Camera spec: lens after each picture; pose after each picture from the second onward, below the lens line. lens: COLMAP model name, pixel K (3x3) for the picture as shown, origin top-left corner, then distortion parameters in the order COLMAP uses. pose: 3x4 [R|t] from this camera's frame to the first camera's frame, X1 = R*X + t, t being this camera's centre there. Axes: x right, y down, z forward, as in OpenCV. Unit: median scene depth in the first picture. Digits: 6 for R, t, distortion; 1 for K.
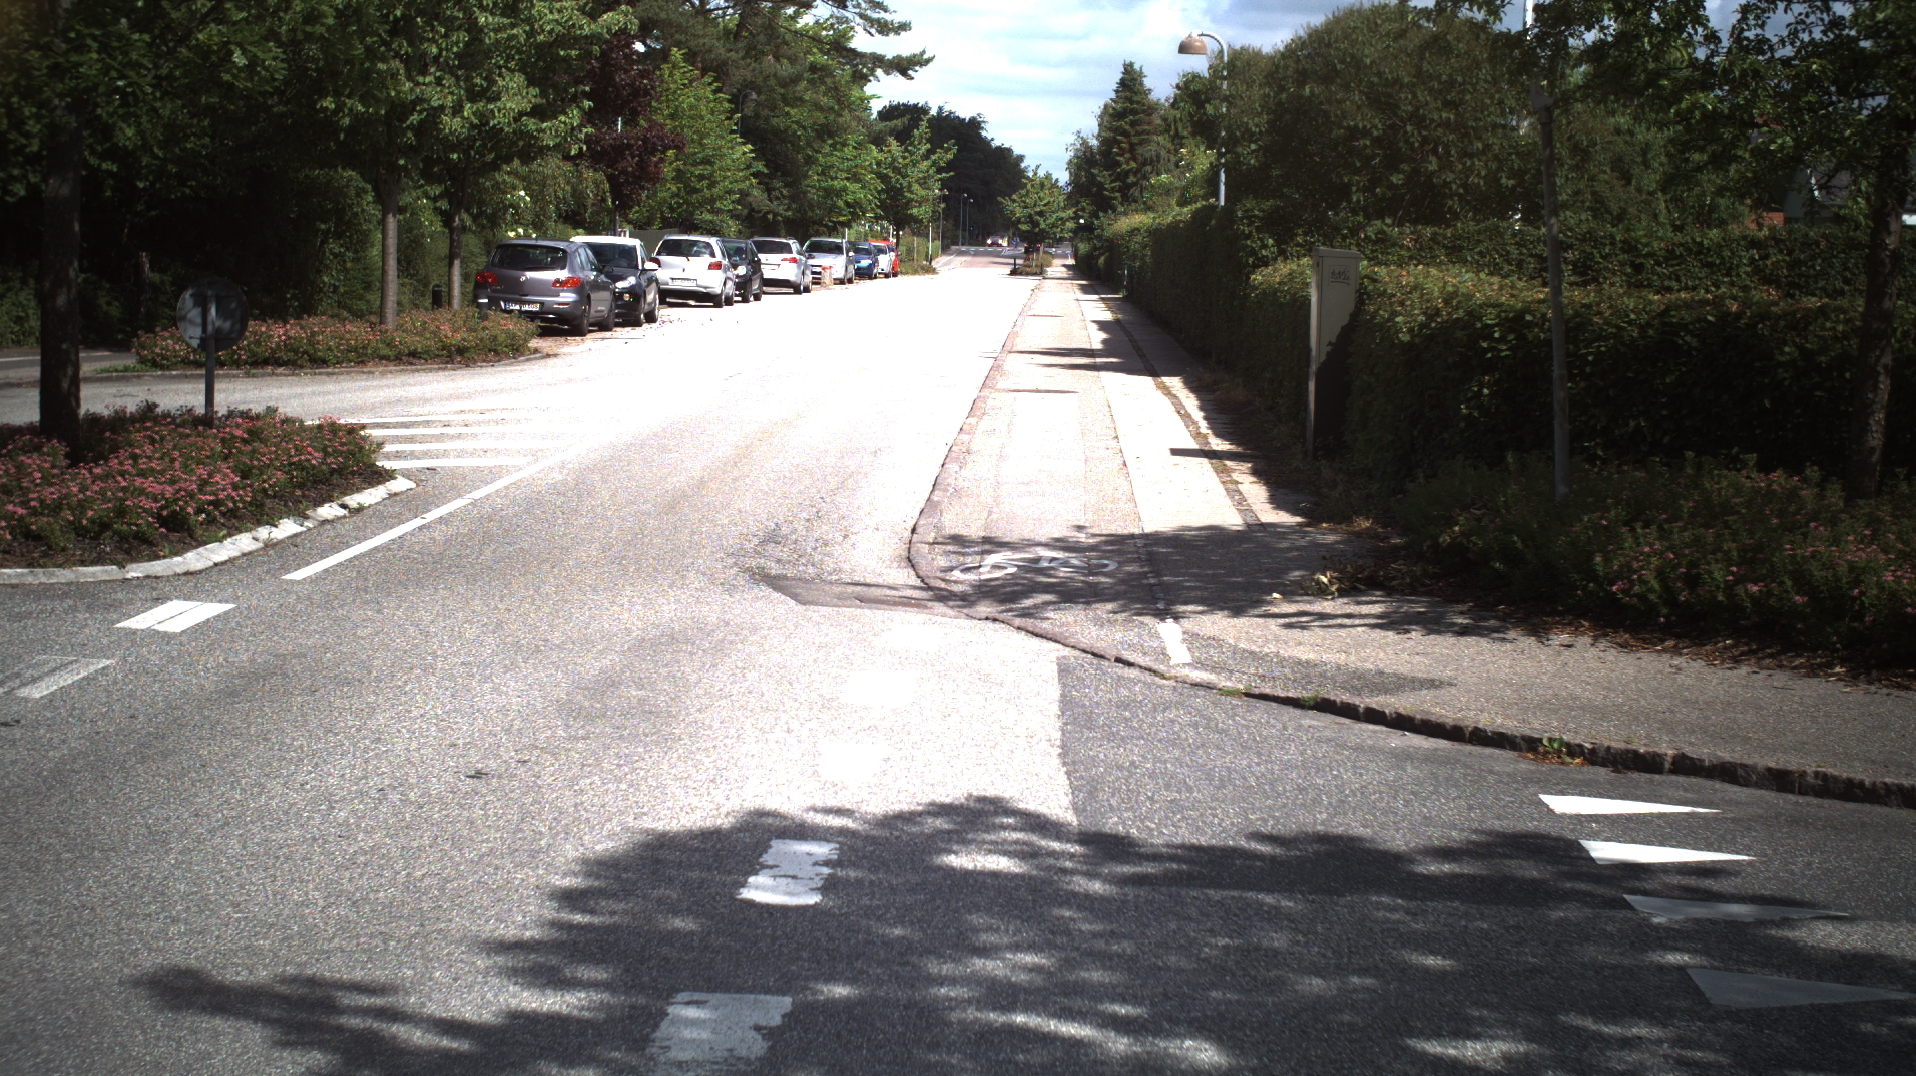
lens RADIAL K [[3419.0, 0, 958.0], [0, 3419.0, 538.0], [0, 0, 1]] dist [-0.285222, 0.373573]
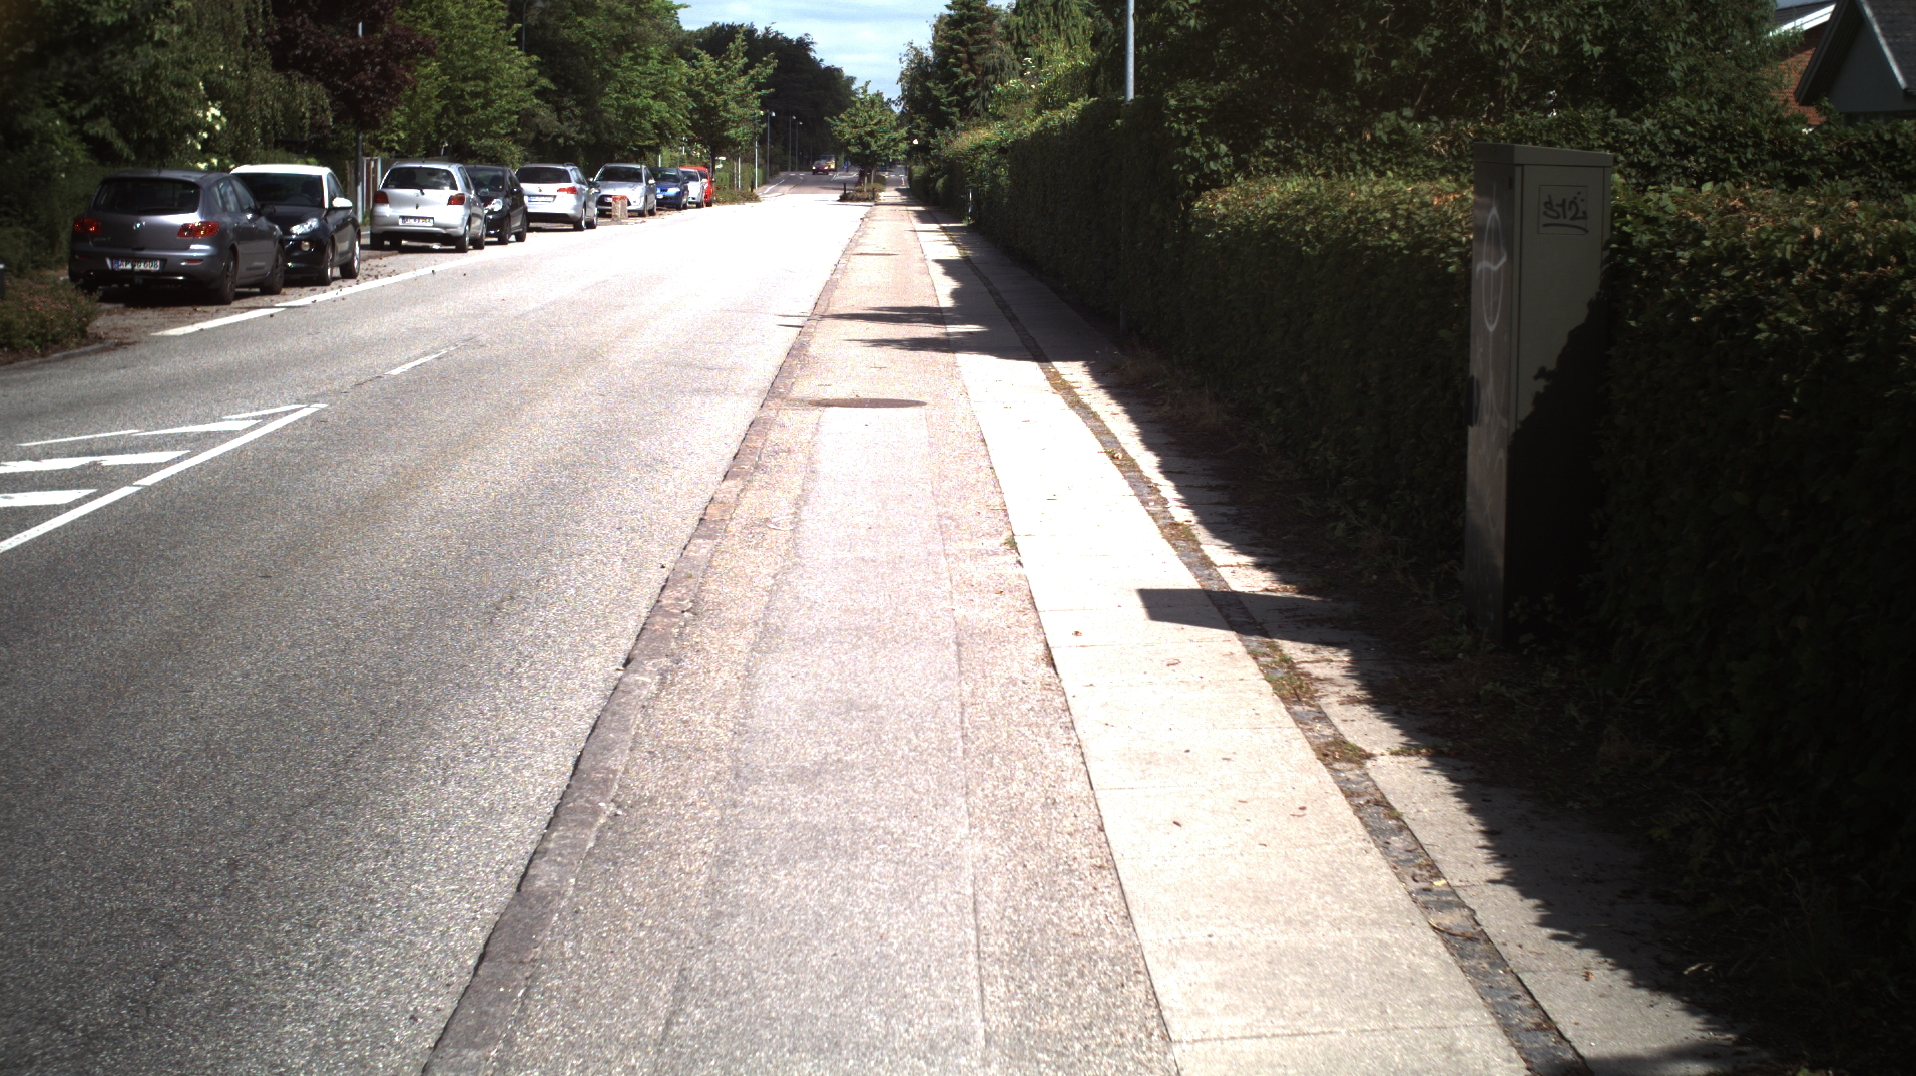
lens RADIAL K [[3419.0, 0, 958.0], [0, 3419.0, 538.0], [0, 0, 1]] dist [-0.285222, 0.373573]
pose [[0.998687, -0.021152, 0.046664, 0.010564], [0.020115, 0.999543, 0.022564, -0.027774], [-0.047120, -0.021596, 0.998656, 0.342573]]
